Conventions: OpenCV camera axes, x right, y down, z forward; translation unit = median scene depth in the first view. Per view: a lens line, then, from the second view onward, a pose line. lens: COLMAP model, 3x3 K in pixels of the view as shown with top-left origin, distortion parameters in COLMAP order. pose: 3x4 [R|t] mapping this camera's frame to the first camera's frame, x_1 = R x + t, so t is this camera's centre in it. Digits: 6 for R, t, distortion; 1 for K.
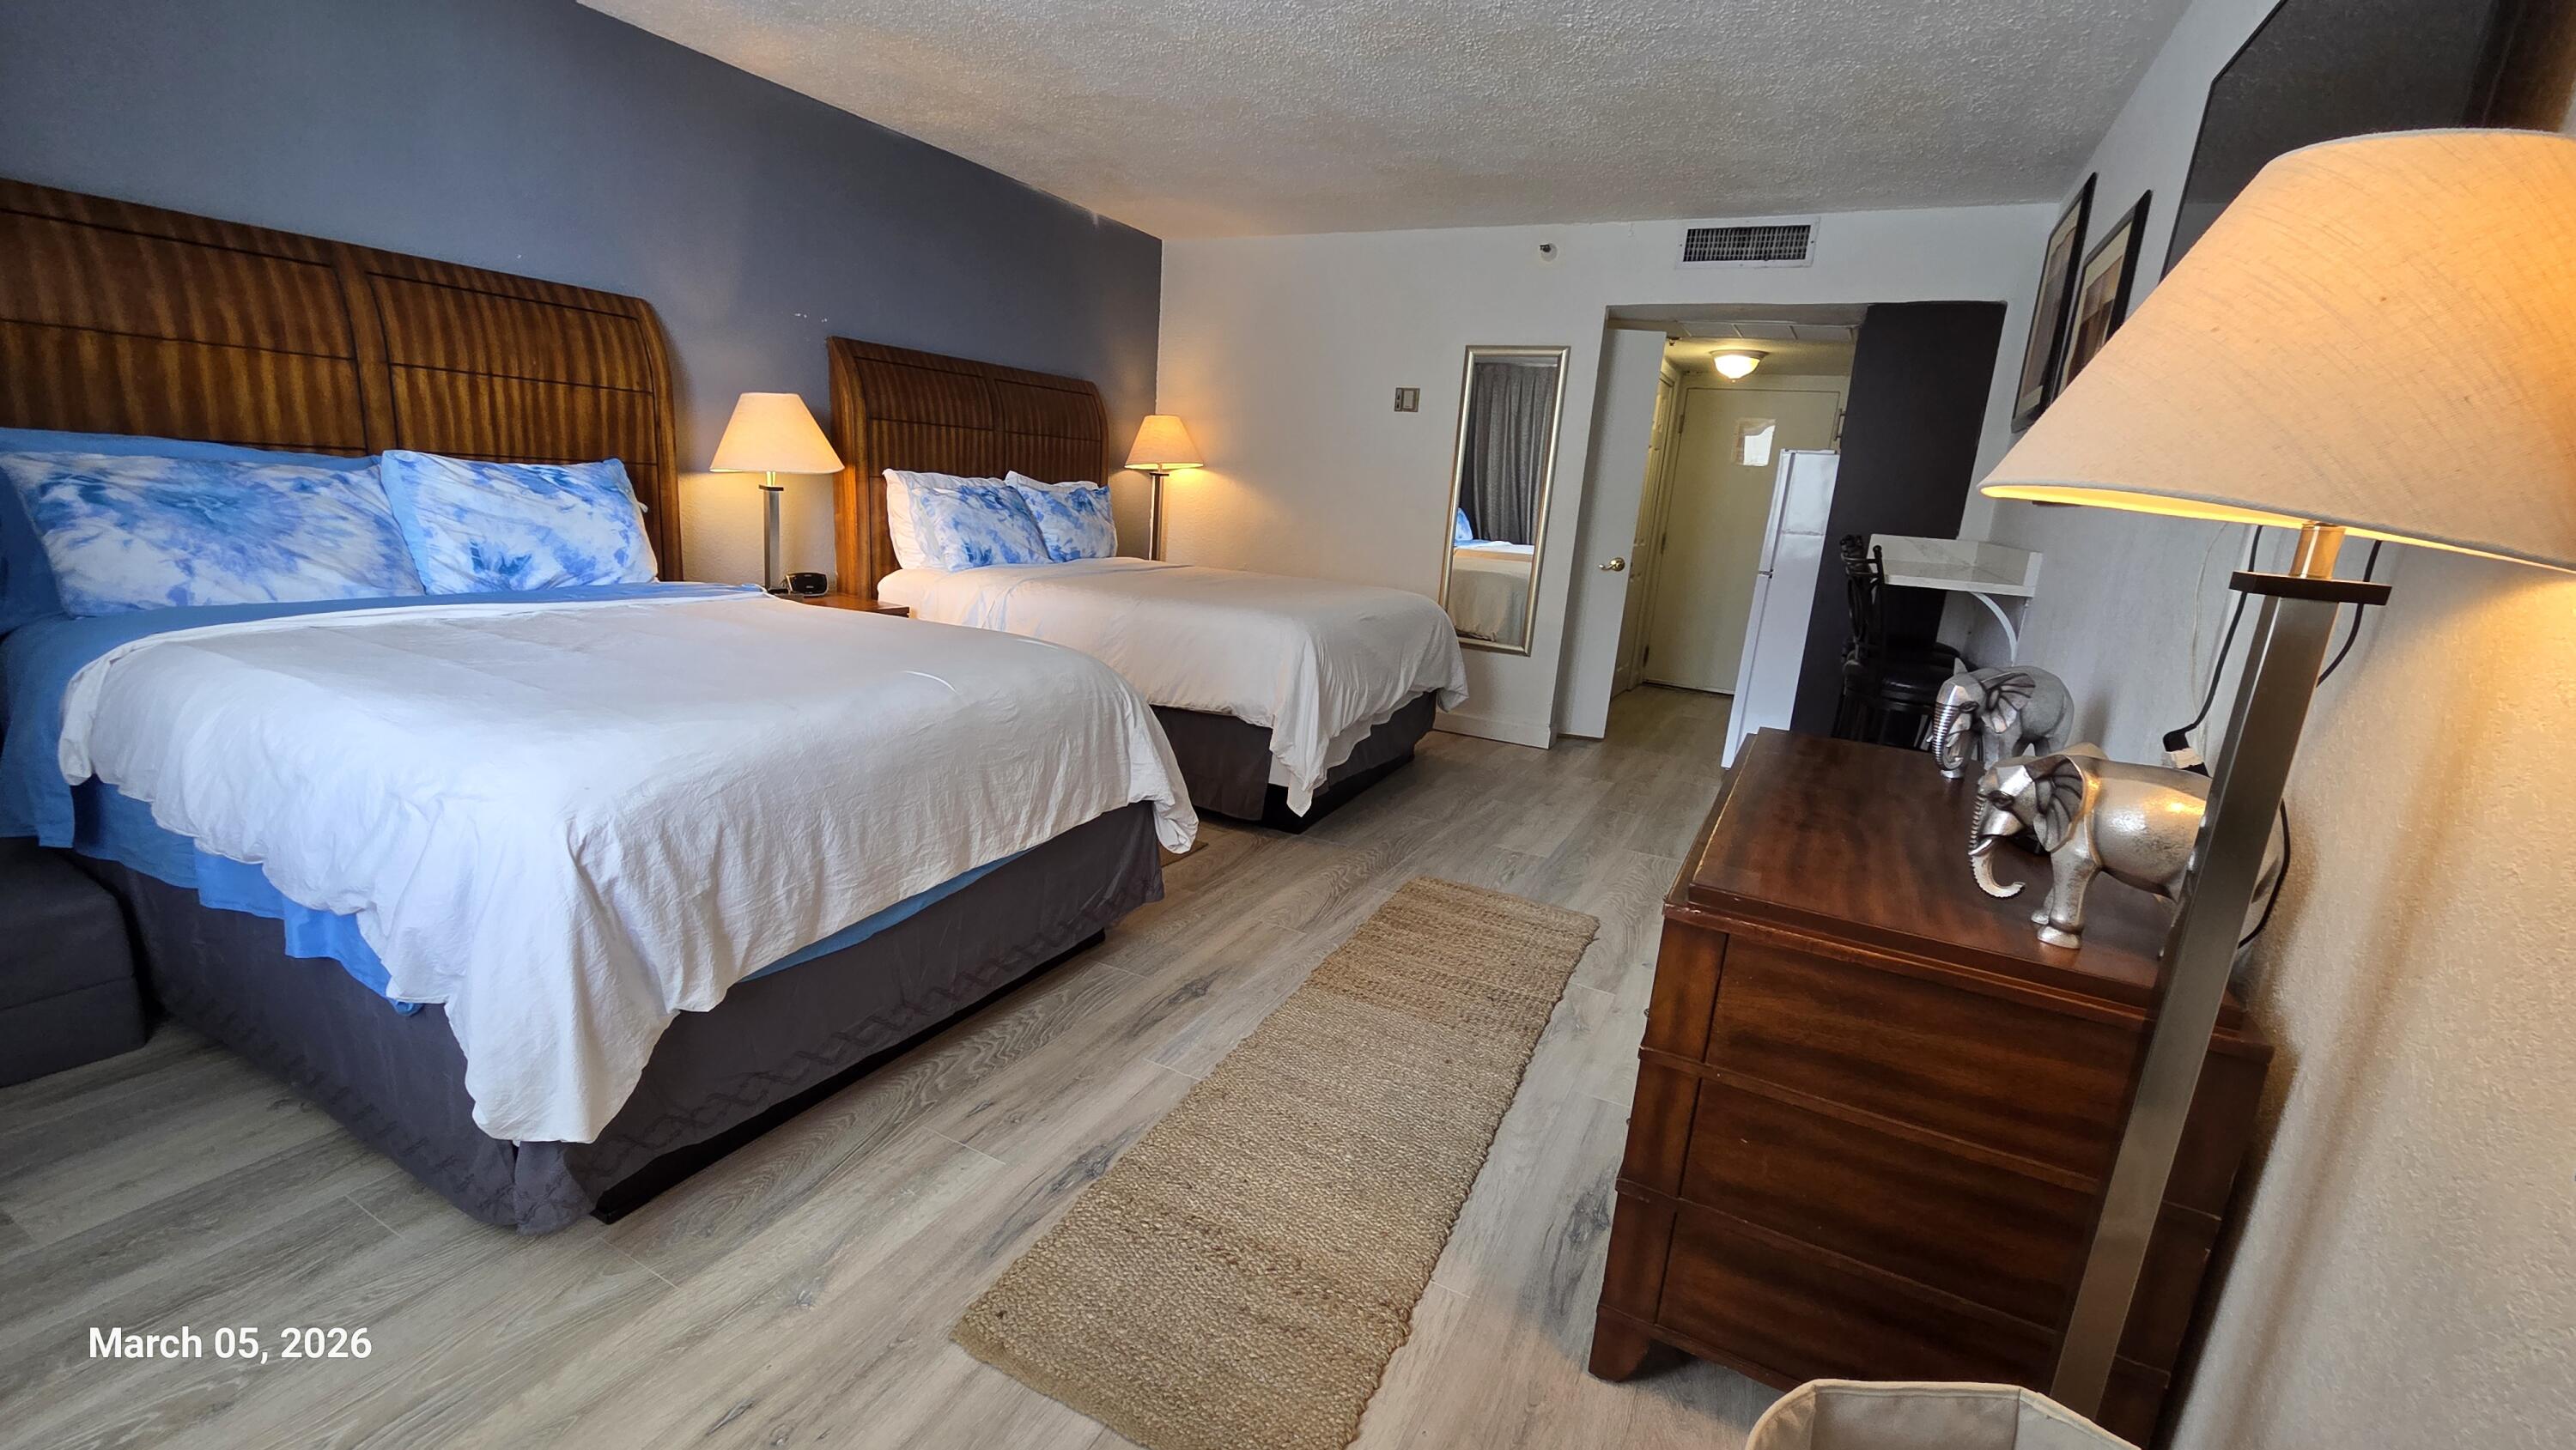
lens RADIAL K [[1047.9, 0, 1295.2], [0, 1047.9, 724.2], [0, 0, 1]] dist [0.001026, -0.000217]
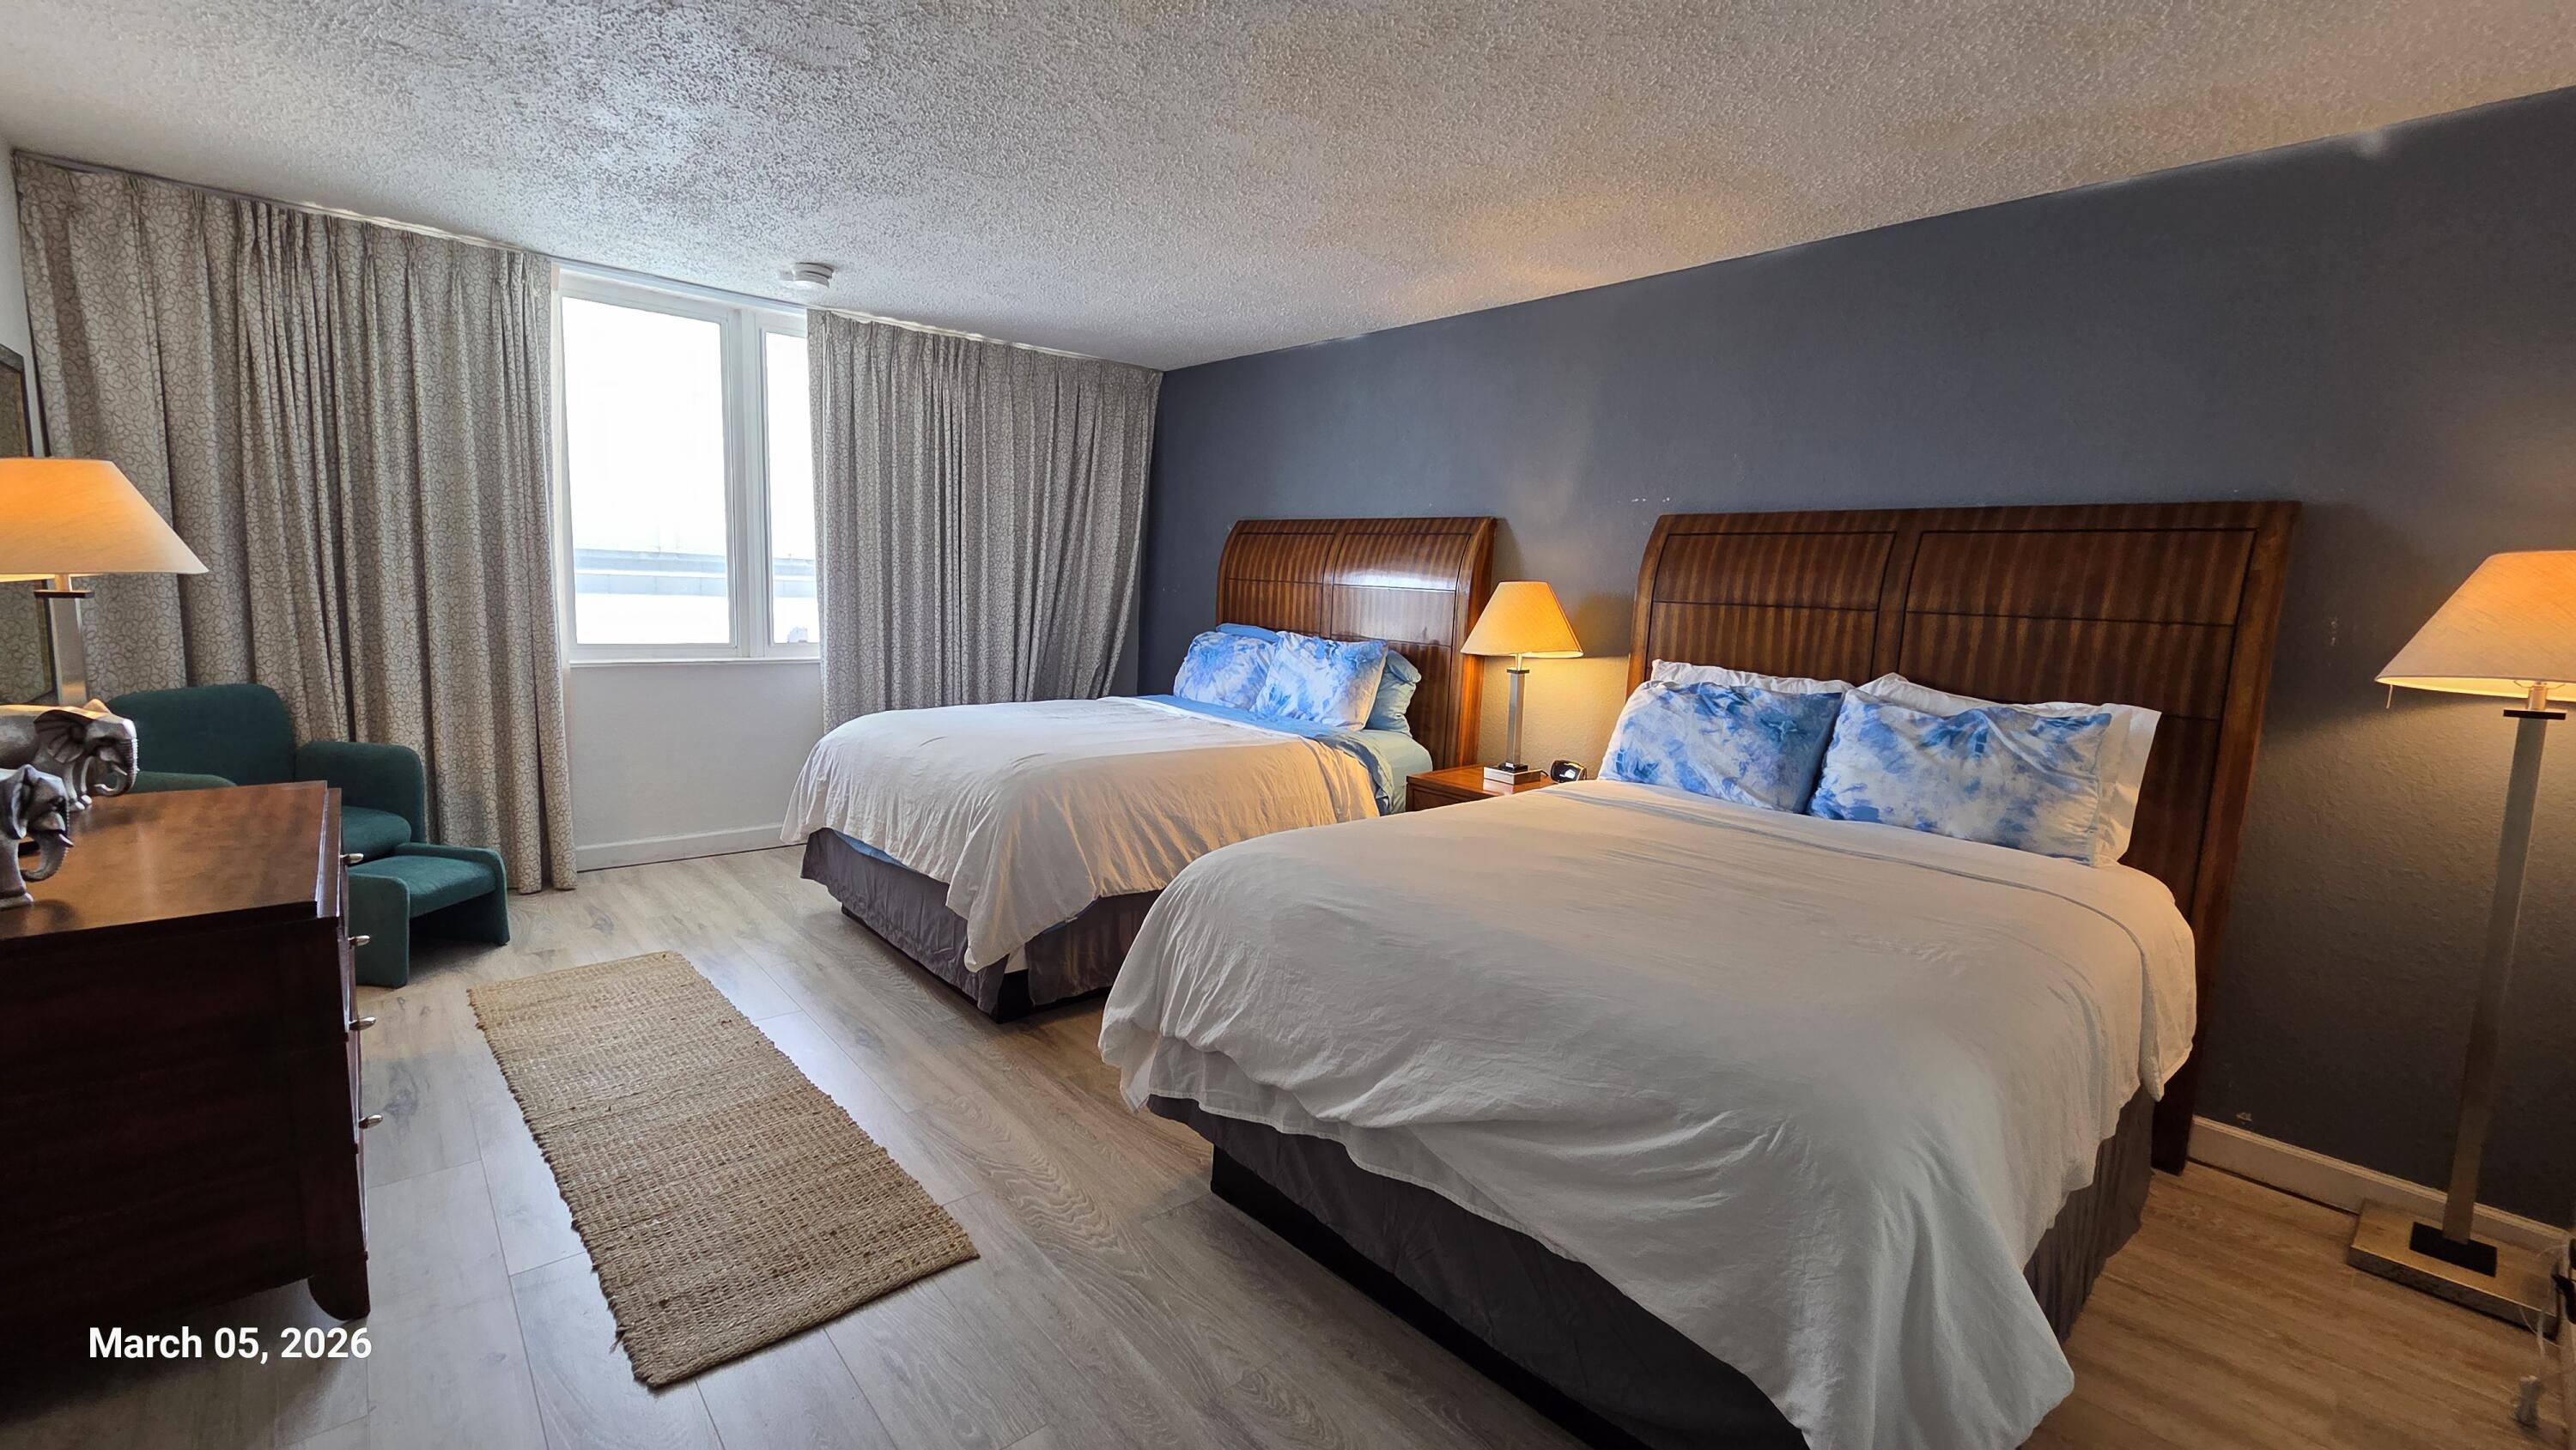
lens RADIAL K [[1047.9, 0, 1295.2], [0, 1047.9, 724.2], [0, 0, 1]] dist [0.001026, -0.000217]
pose [[-0.348643, 0.041726, -0.936326, 0.503752], [-0.277880, 0.949489, 0.145781, -0.238034], [0.895115, 0.311012, -0.319438, 1.032534]]
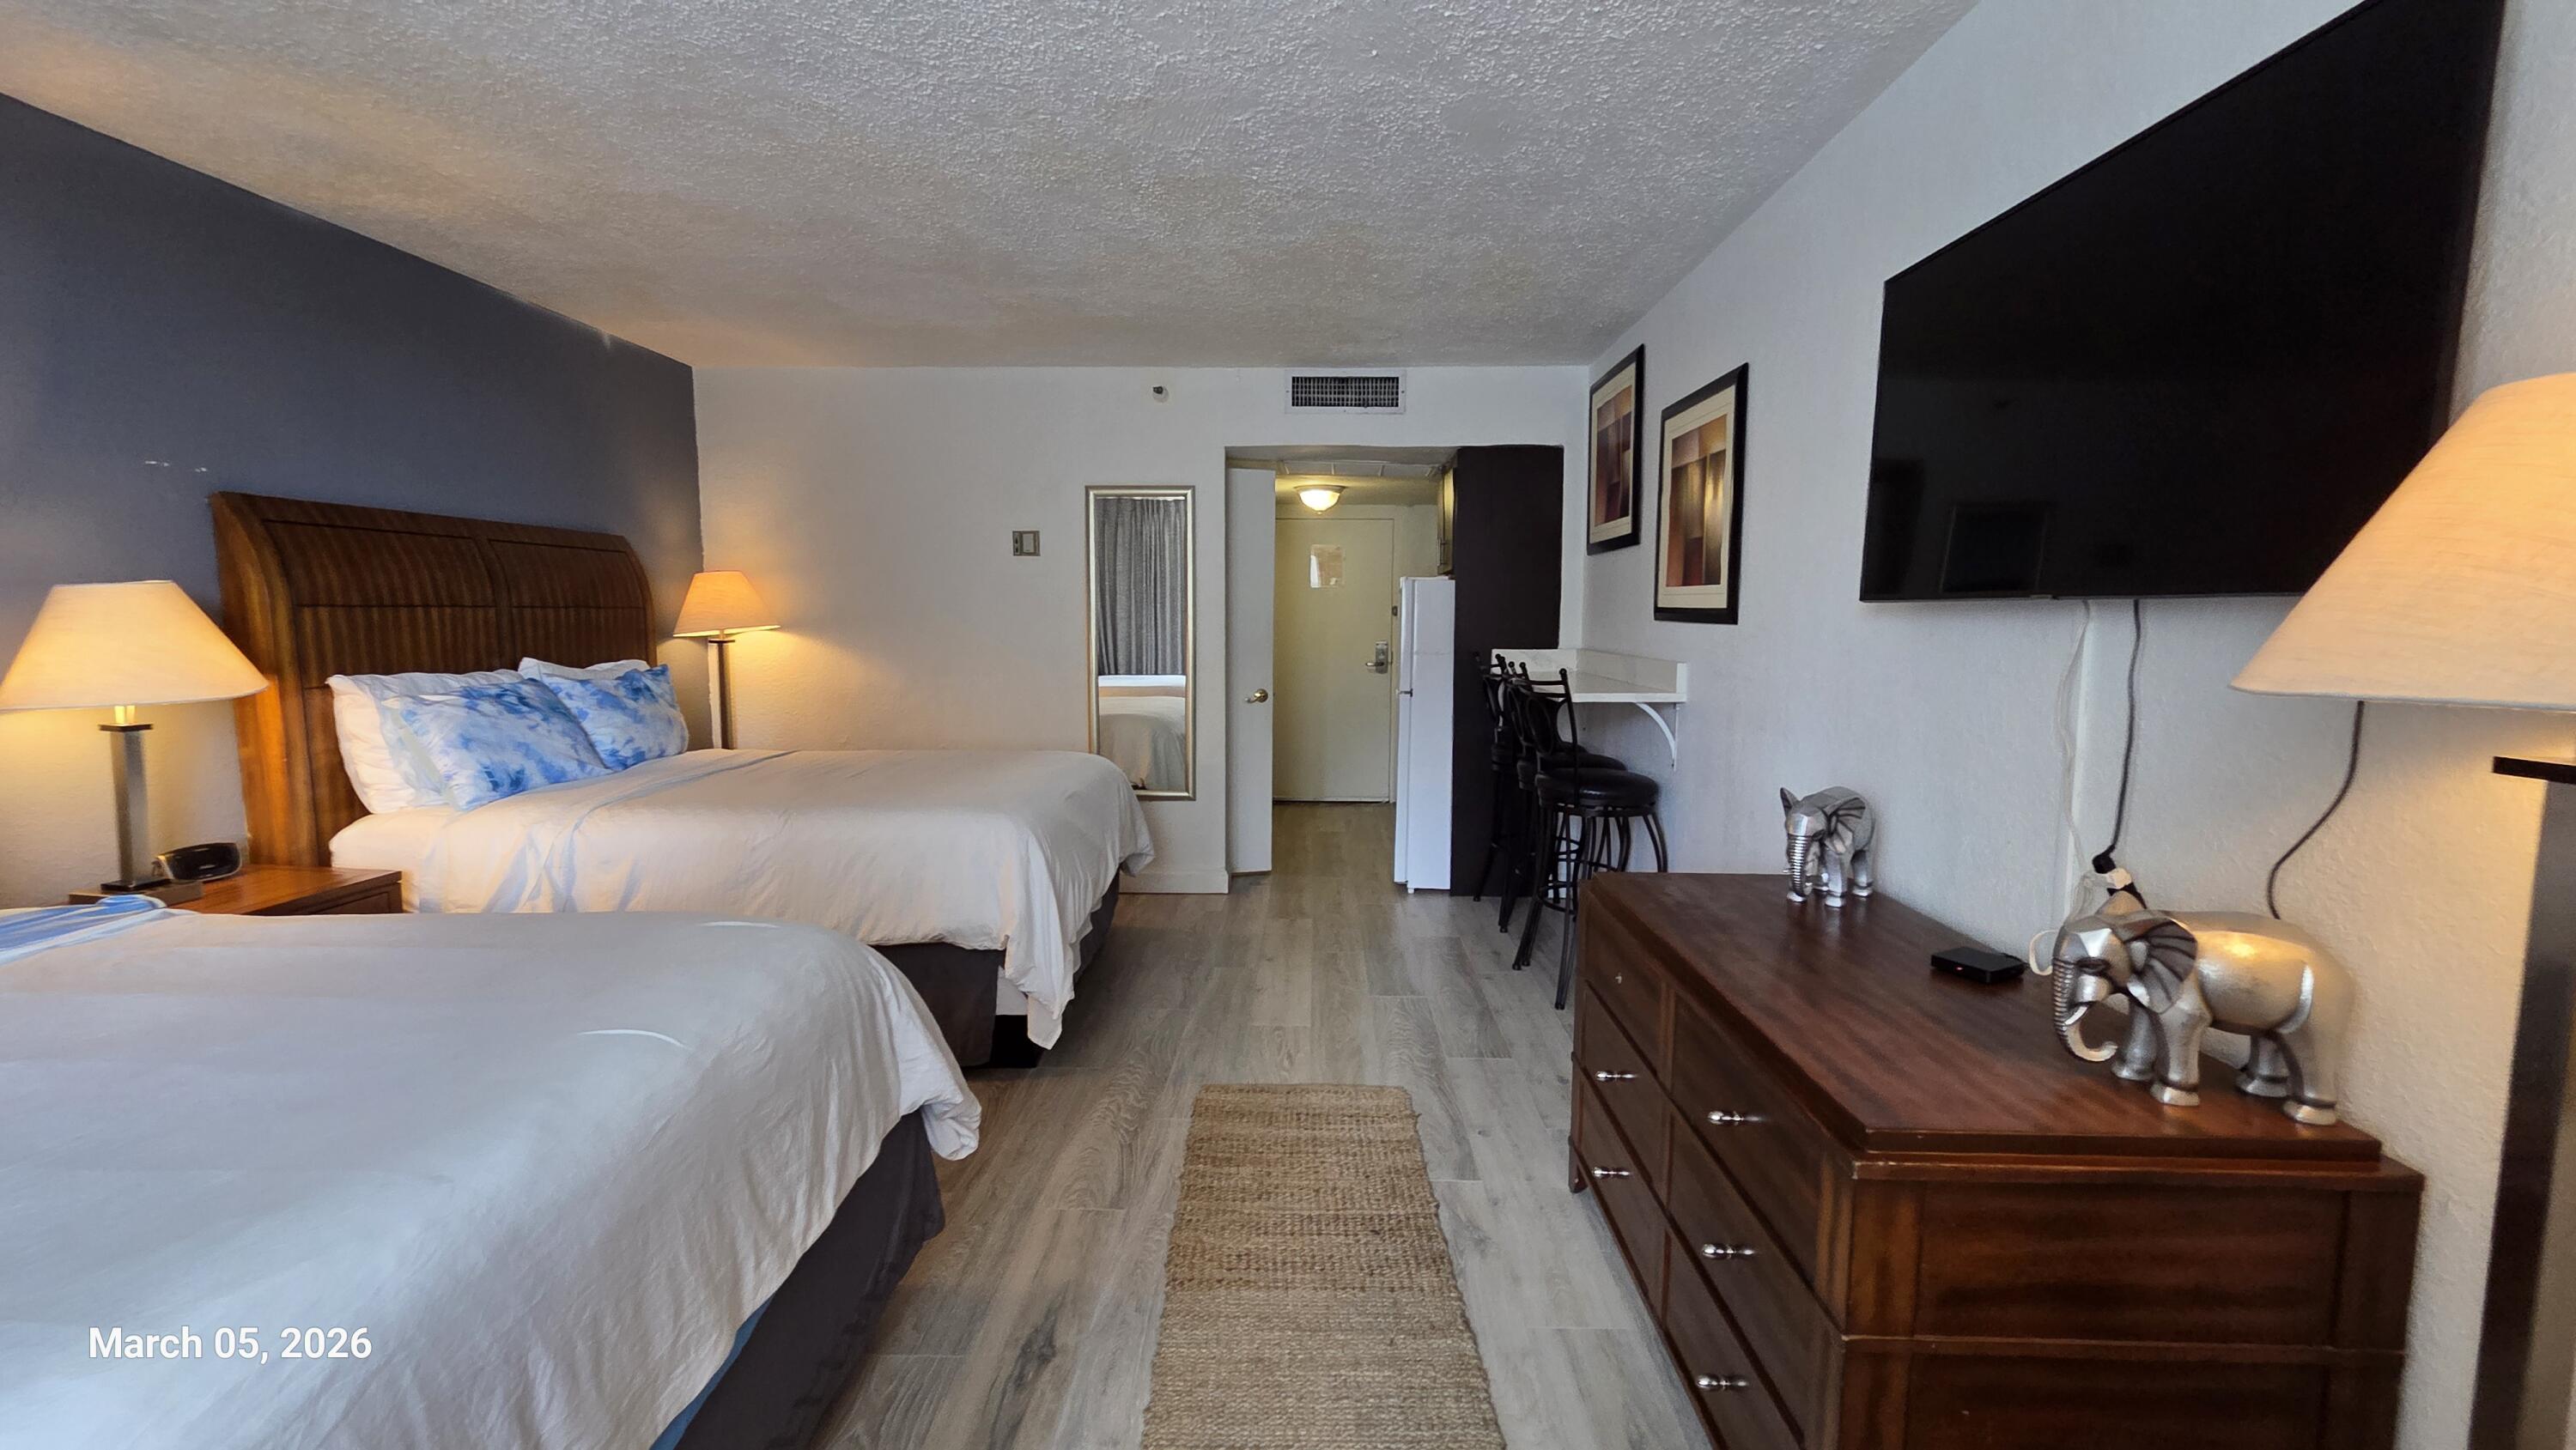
lens RADIAL K [[1047.9, 0, 1295.2], [0, 1047.9, 724.2], [0, 0, 1]] dist [0.001026, -0.000217]
pose [[0.896322, -0.111697, 0.429104, -0.122263], [0.158141, 0.984638, -0.074024, -0.060528], [-0.414244, 0.134208, 0.900217, 0.119429]]
